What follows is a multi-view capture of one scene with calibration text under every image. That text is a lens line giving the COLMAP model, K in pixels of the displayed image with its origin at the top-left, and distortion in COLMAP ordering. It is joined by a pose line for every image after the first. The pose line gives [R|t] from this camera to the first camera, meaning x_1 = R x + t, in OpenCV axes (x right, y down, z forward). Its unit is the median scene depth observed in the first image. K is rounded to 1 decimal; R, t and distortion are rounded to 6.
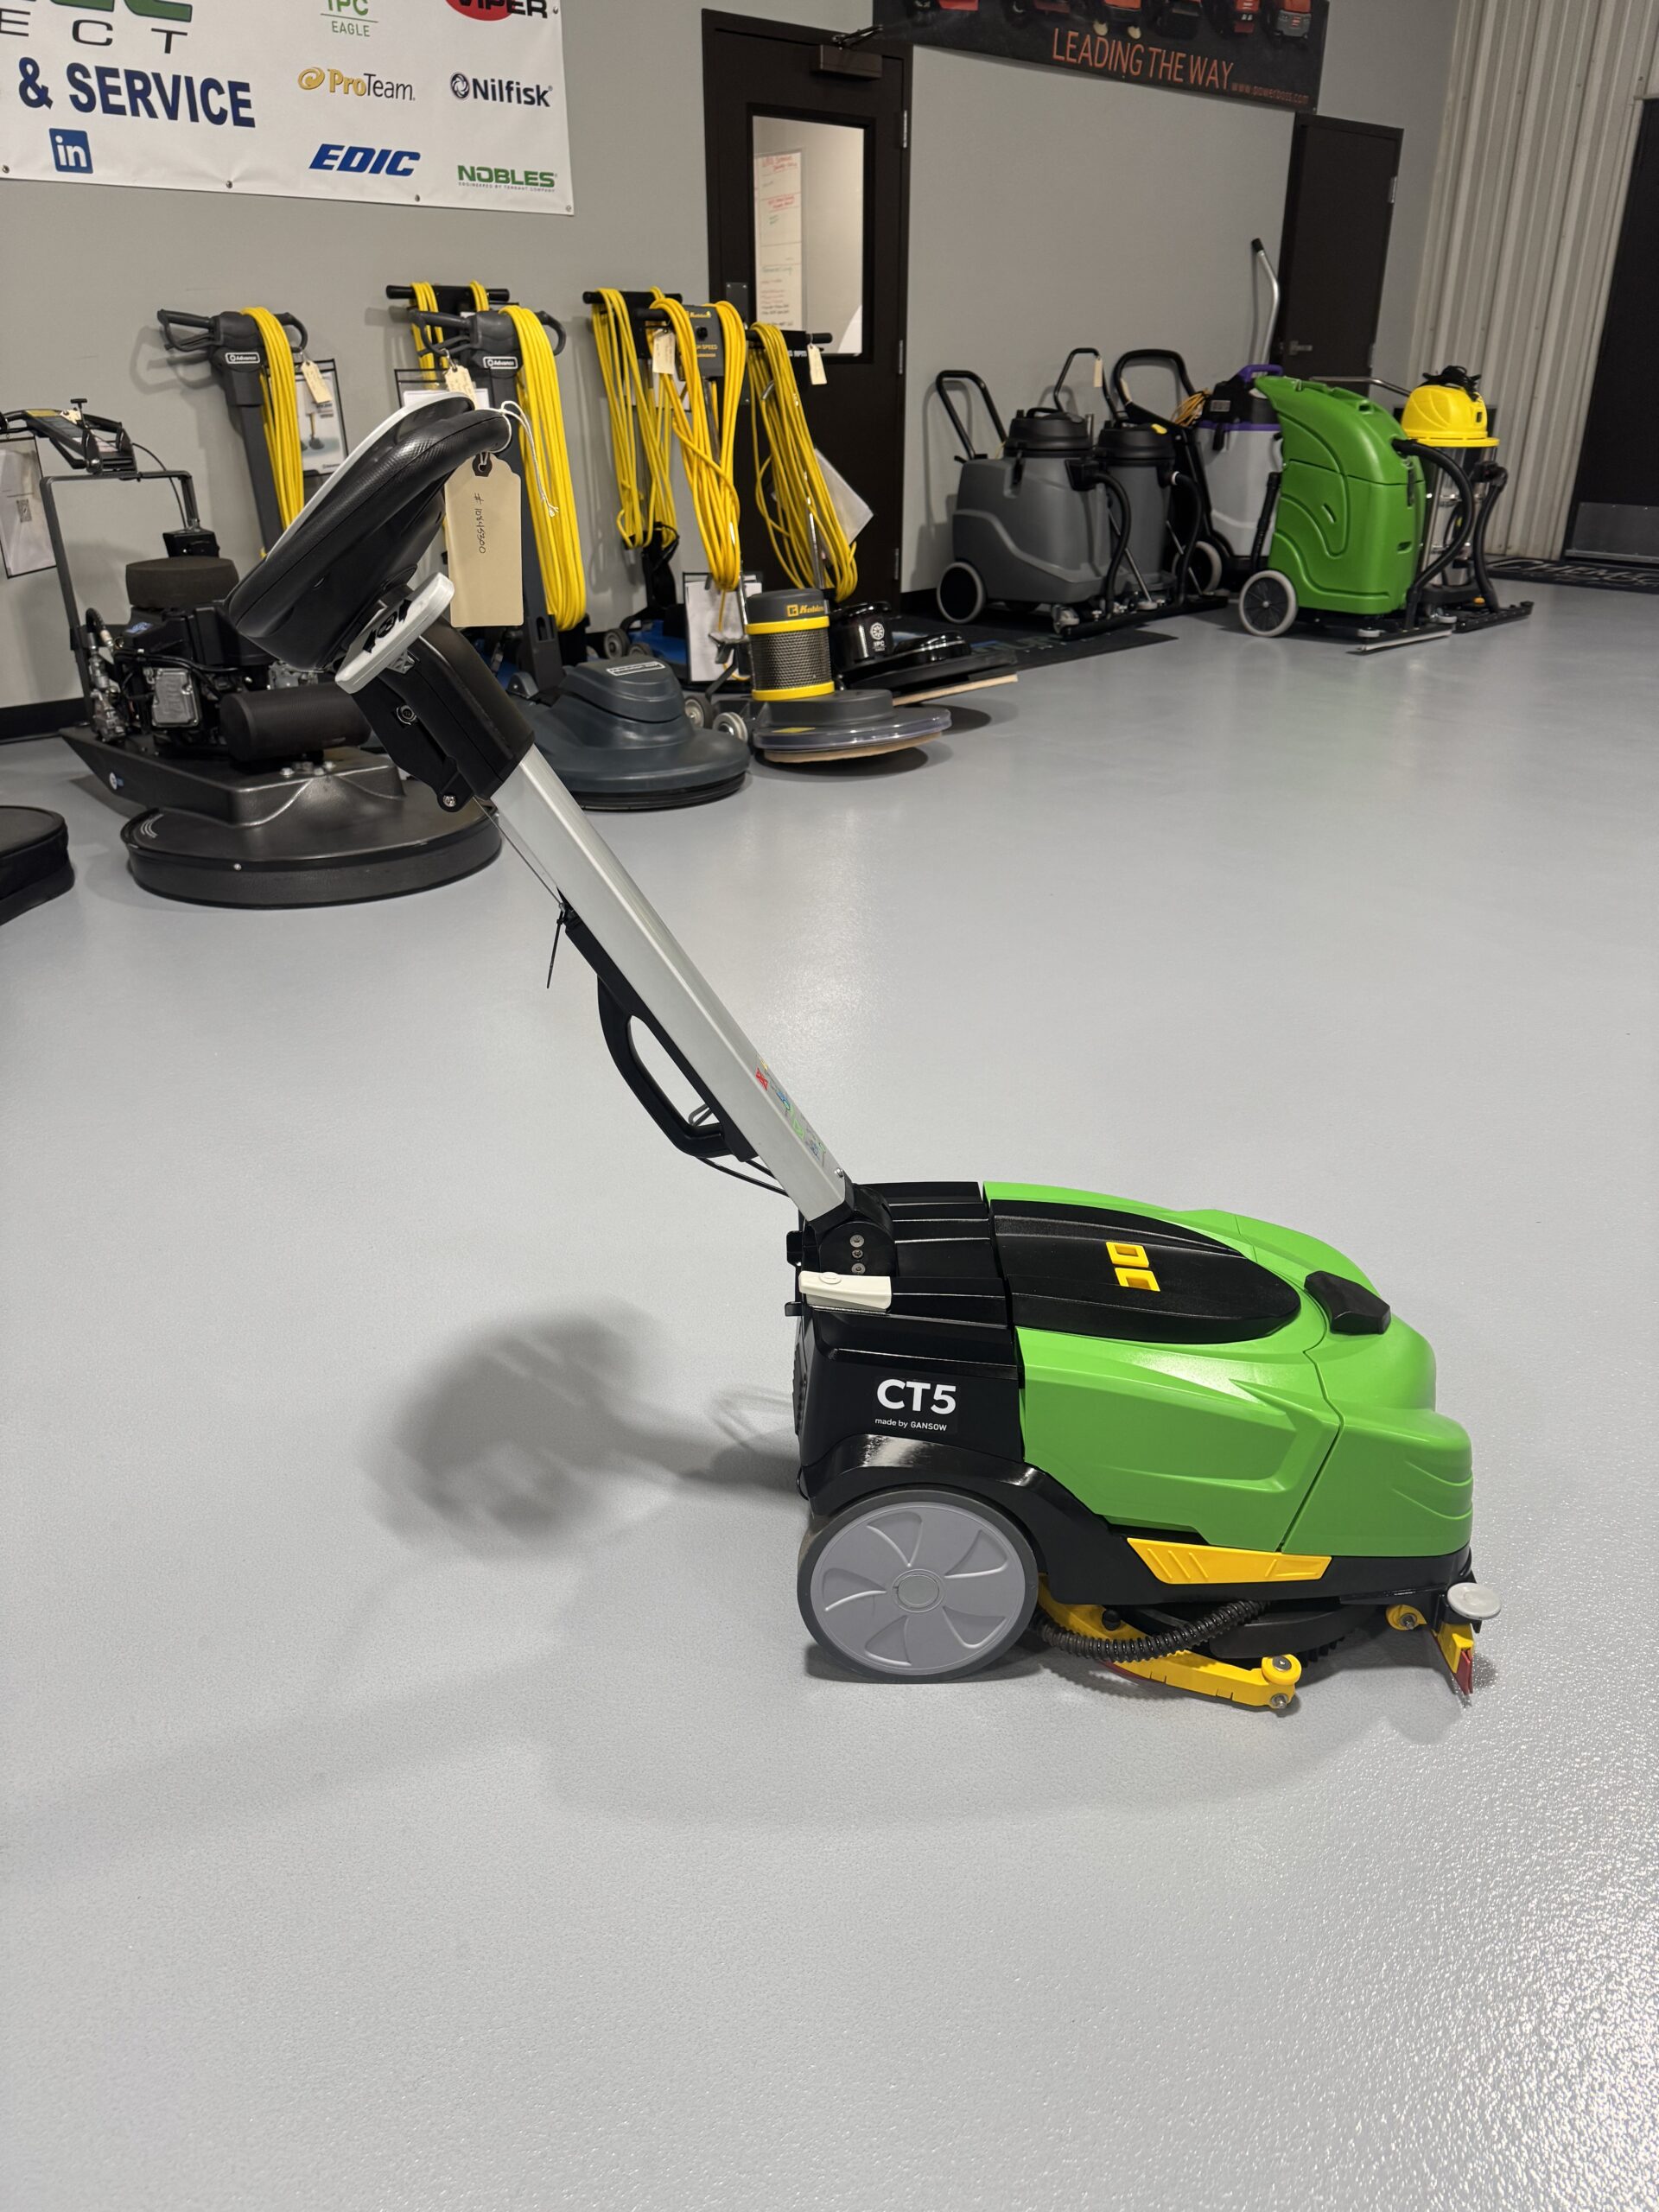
lens RADIAL K [[1544.0, 0, 833.4], [0, 1544.0, 1103.4], [0, 0, 1]] dist [-0.001390, -0.004954]
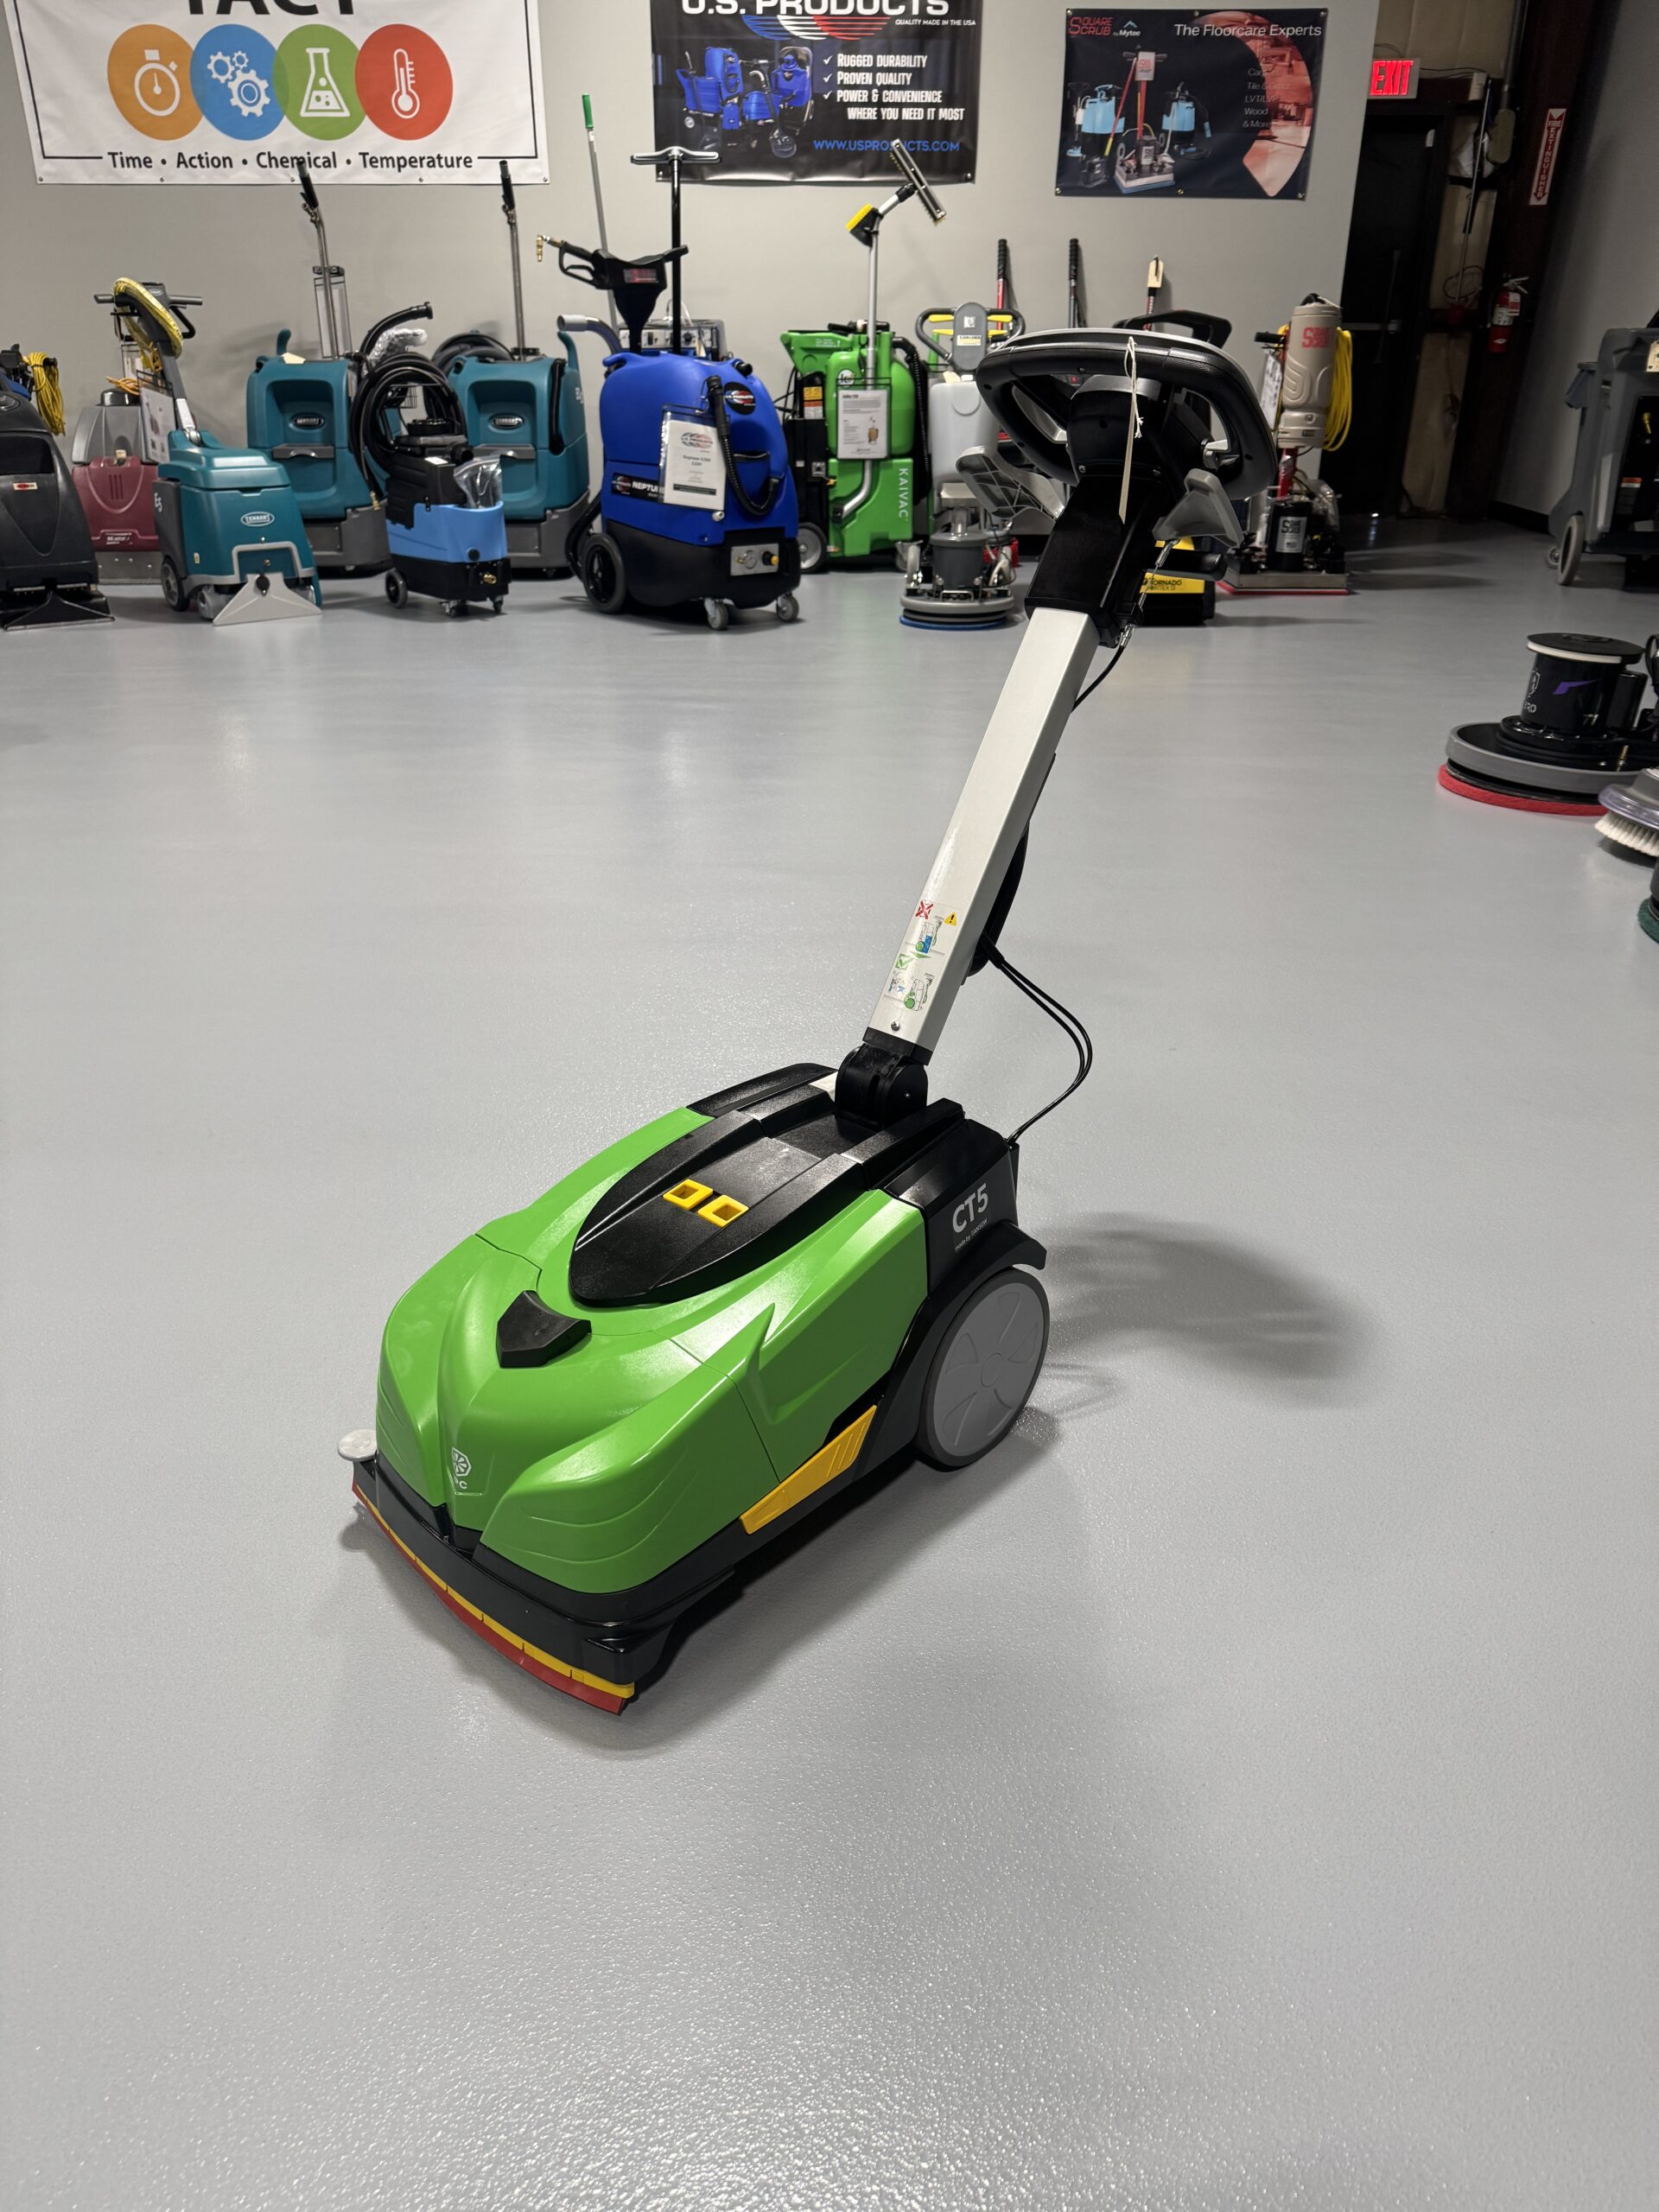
lens RADIAL K [[1546.4, 0, 806.3], [0, 1546.4, 1104.9], [0, 0, 1]] dist [-0.005834, -0.007448]
pose [[-0.680158, 0.315837, -0.661538, 0.708481], [-0.319379, 0.684606, 0.655219, -0.550223], [0.659835, 0.656934, -0.364768, 1.217203]]
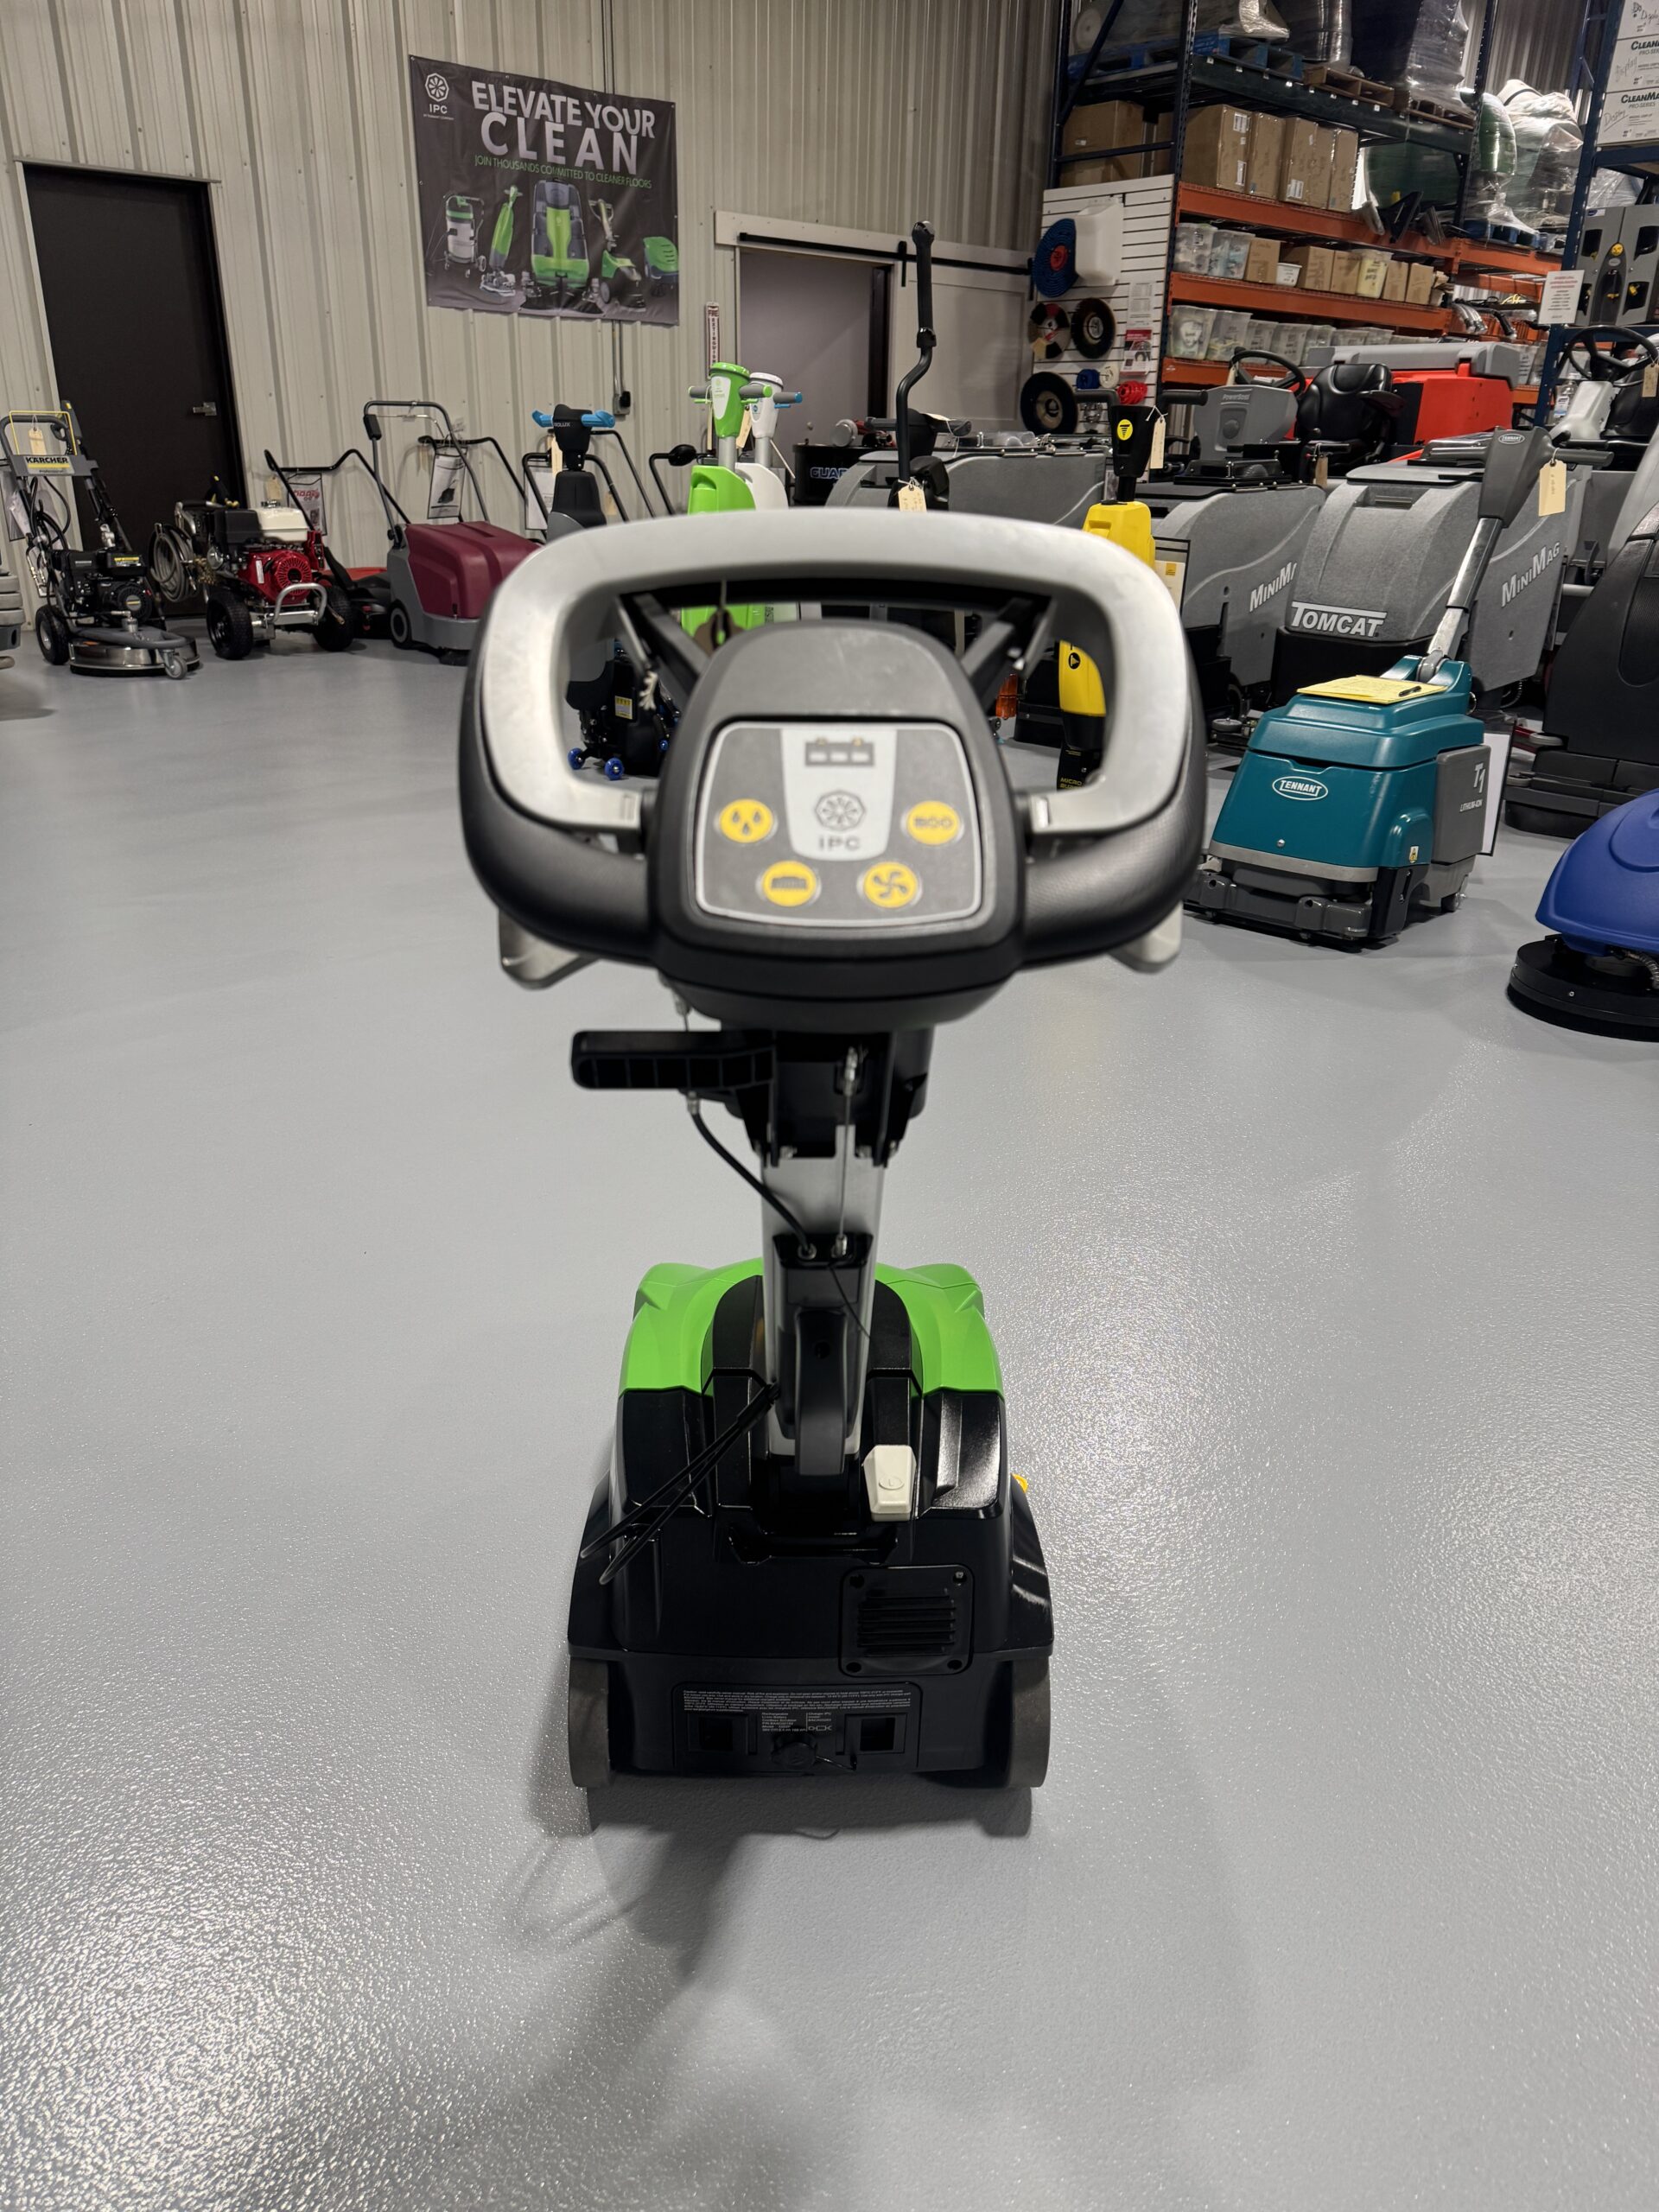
lens RADIAL K [[1544.0, 0, 833.4], [0, 1544.0, 1103.4], [0, 0, 1]] dist [-0.001390, -0.004954]
pose [[-0.008863, -0.391989, 0.919927, -0.609280], [0.414375, 0.835818, 0.360141, -0.335387], [-0.910063, 0.384387, 0.155023, 0.685863]]
